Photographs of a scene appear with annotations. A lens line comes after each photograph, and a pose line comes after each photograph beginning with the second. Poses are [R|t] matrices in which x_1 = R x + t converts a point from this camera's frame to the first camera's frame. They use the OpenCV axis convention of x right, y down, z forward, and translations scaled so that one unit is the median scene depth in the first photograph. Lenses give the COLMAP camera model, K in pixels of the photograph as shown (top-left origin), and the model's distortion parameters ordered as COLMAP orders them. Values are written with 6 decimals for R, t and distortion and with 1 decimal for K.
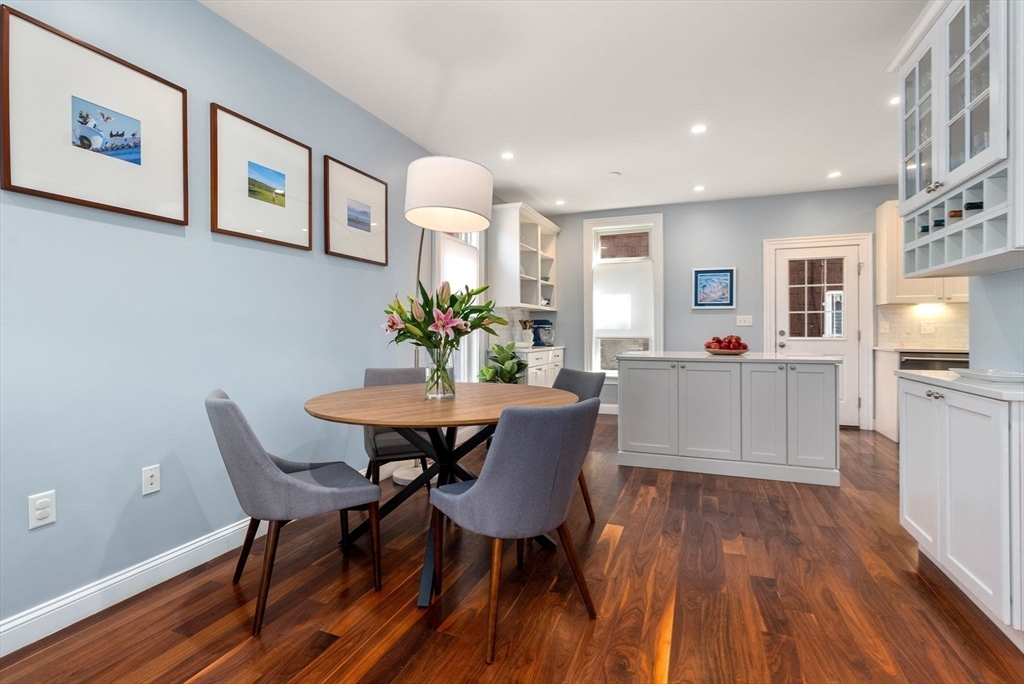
lens RADIAL K [[476.7, 0, 509.7], [0, 476.7, 331.4], [0, 0, 1]] dist [-0.008518, 0.005324]
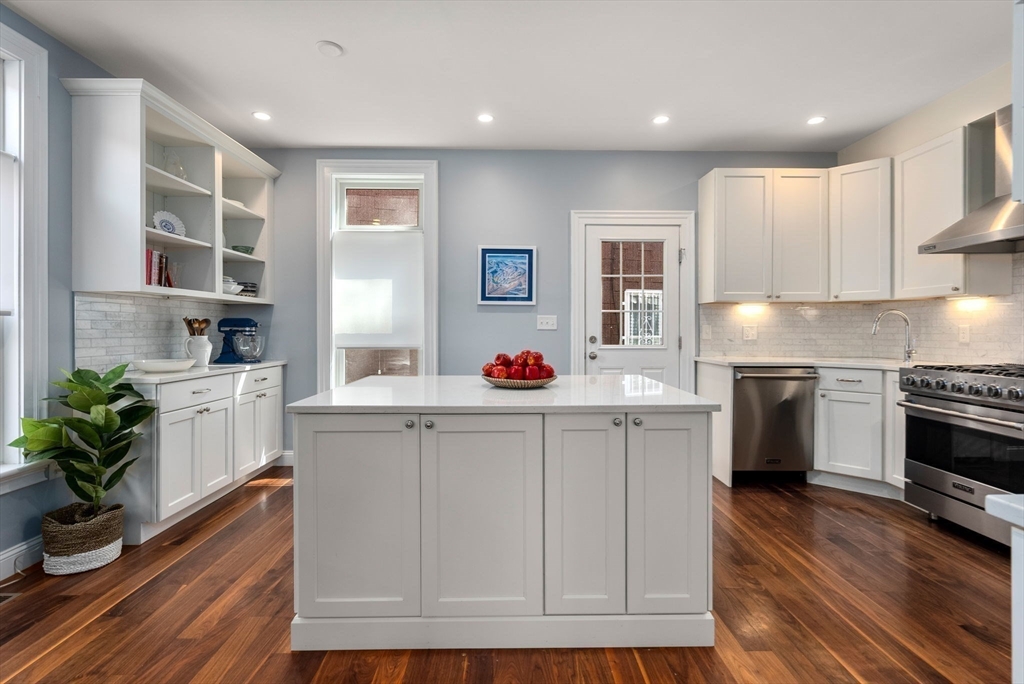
lens RADIAL K [[476.7, 0, 510.4], [0, 476.7, 330.3], [0, 0, 1]] dist [-0.008518, 0.005324]
pose [[0.925887, 0.000653, 0.377801, 0.210174], [-0.001990, 0.999993, 0.003148, -0.015574], [-0.377796, -0.003666, 0.925882, 0.436871]]
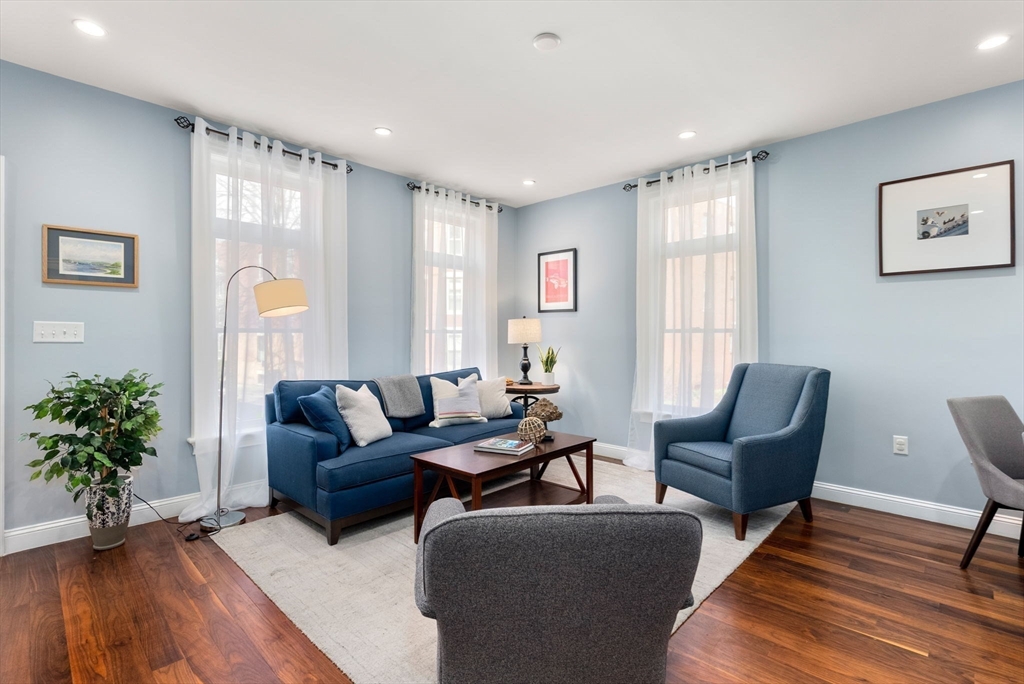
lens RADIAL K [[476.7, 0, 505.7], [0, 476.7, 329.8], [0, 0, 1]] dist [-0.008518, 0.005324]
pose [[-0.386999, -0.009090, -0.922035, 0.479052], [-0.000466, 0.999953, -0.009663, -0.019185], [0.922080, -0.003310, -0.386985, 0.112794]]
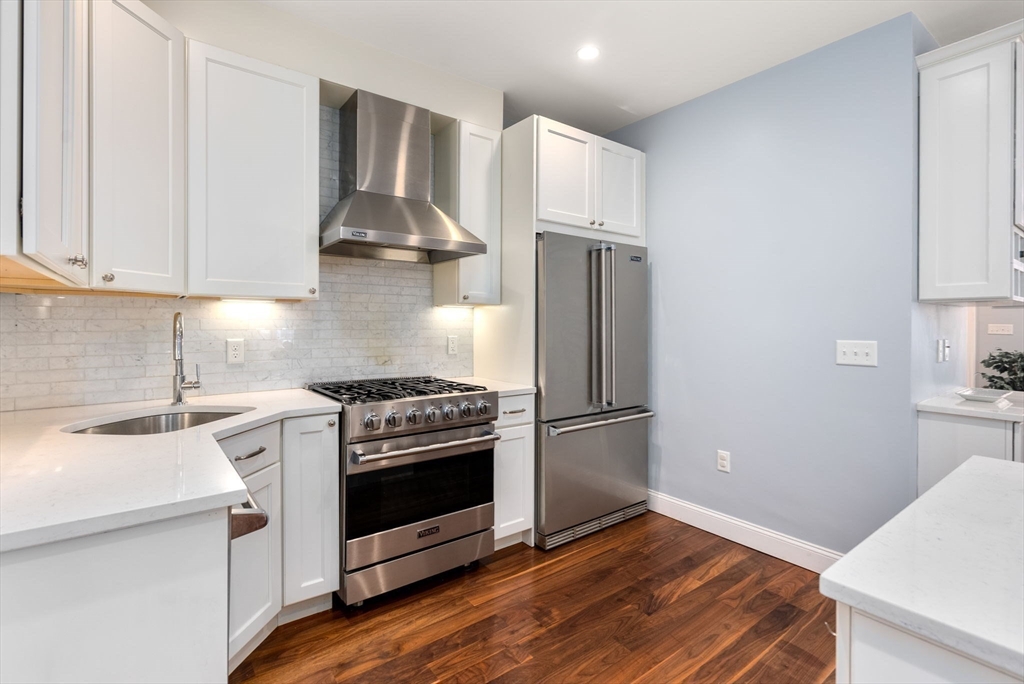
lens RADIAL K [[476.7, 0, 509.2], [0, 476.7, 326.3], [0, 0, 1]] dist [-0.008518, 0.005324]
pose [[-0.853659, -0.000350, 0.520833, 0.600849], [0.001823, 0.999992, 0.003661, -0.036934], [-0.520830, 0.004074, -0.853651, 1.121780]]
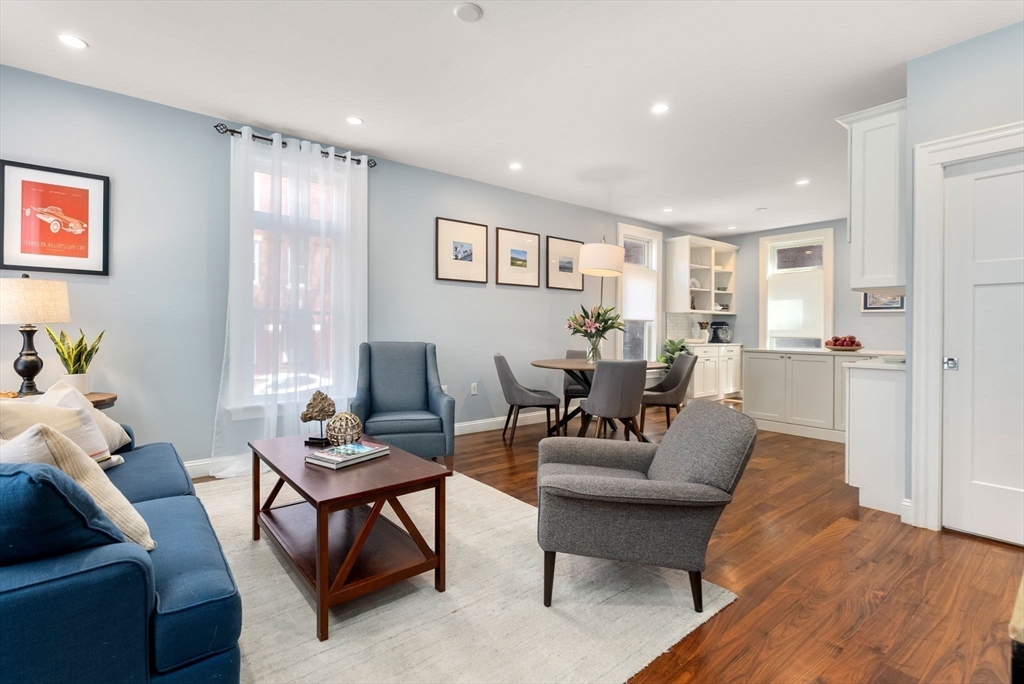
lens RADIAL K [[476.7, 0, 508.7], [0, 476.7, 326.6], [0, 0, 1]] dist [-0.008518, 0.005324]
pose [[0.868205, 0.006040, -0.496169, 0.274262], [-0.009895, 0.999938, -0.005142, 0.000634], [0.496107, 0.009374, 0.868211, -0.466202]]
